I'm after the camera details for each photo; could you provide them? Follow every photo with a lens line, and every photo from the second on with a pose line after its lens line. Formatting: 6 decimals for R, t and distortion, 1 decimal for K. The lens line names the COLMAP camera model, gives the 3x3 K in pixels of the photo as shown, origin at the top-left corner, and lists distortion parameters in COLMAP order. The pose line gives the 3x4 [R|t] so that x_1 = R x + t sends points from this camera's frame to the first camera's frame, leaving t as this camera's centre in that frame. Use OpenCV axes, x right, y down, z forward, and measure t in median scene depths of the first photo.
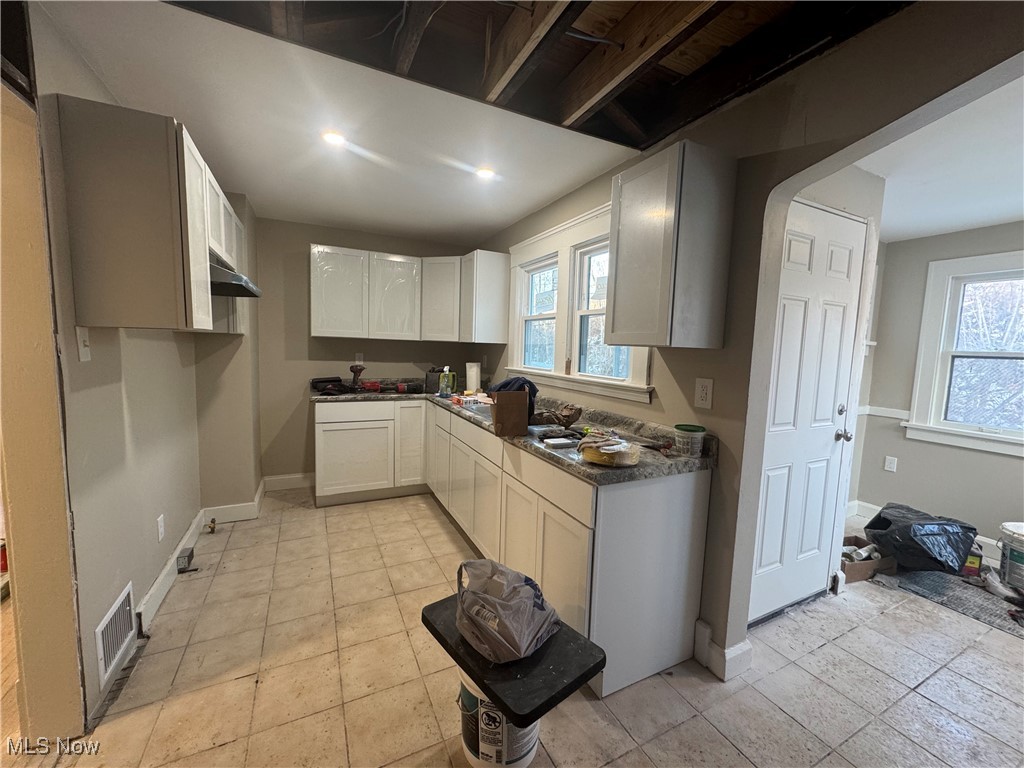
lens RADIAL K [[408.1, 0, 512.0], [0, 408.1, 384.0], [0, 0, 1]] dist [-0.001537, -0.000029]
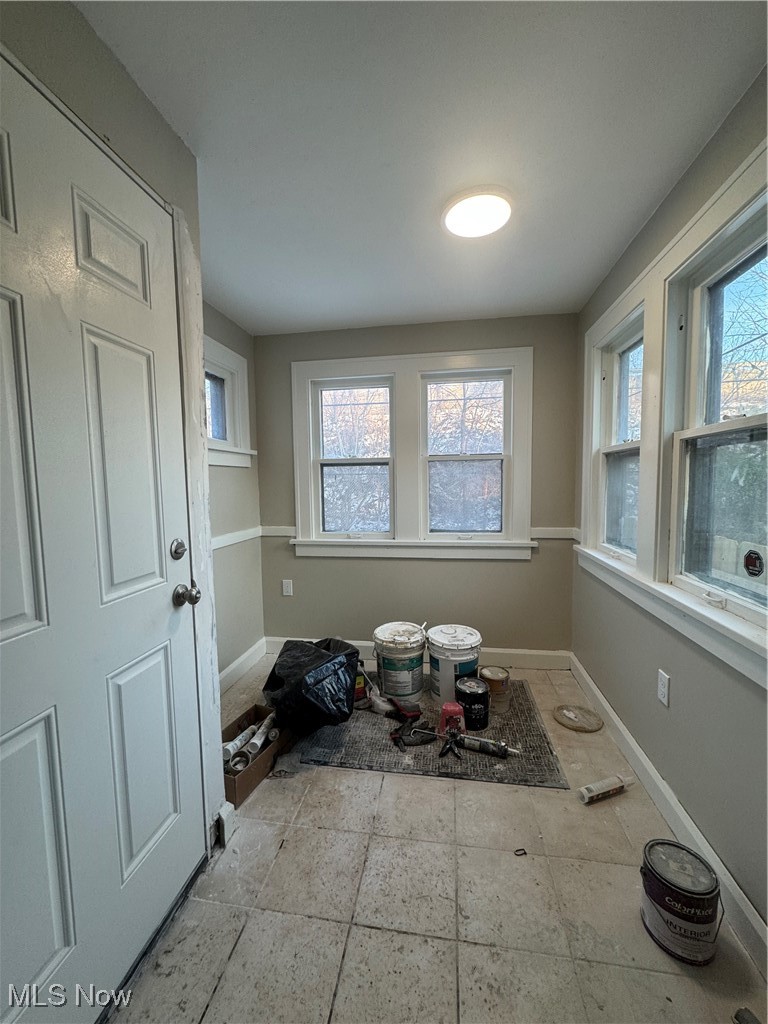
lens RADIAL K [[408.1, 0, 384.0], [0, 408.1, 512.0], [0, 0, 1]] dist [-0.001537, -0.000029]
pose [[0.581572, -0.105820, 0.806583, 0.399569], [0.110617, 0.992581, 0.050464, 0.011586], [-0.805939, 0.059873, 0.588963, 0.336470]]
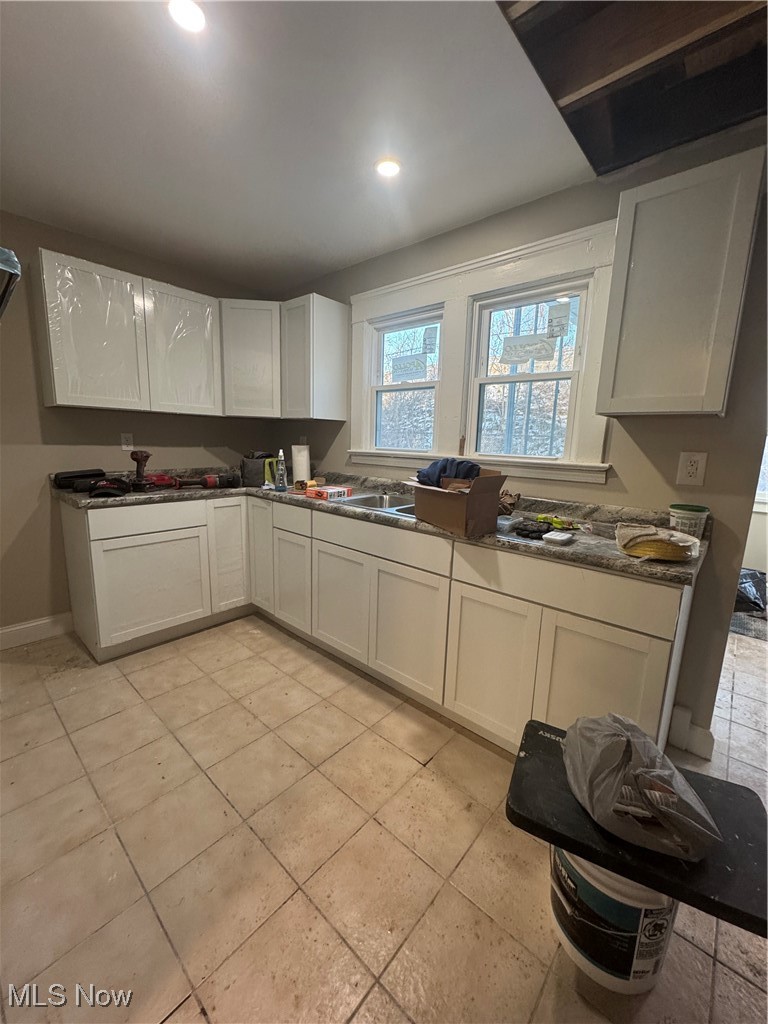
lens RADIAL K [[408.1, 0, 384.0], [0, 408.1, 512.0], [0, 0, 1]] dist [-0.001537, -0.000029]
pose [[0.926737, -0.072006, 0.368745, -0.310680], [0.035730, 0.993905, 0.104285, -0.000368], [-0.374007, -0.083470, 0.923662, 0.252210]]
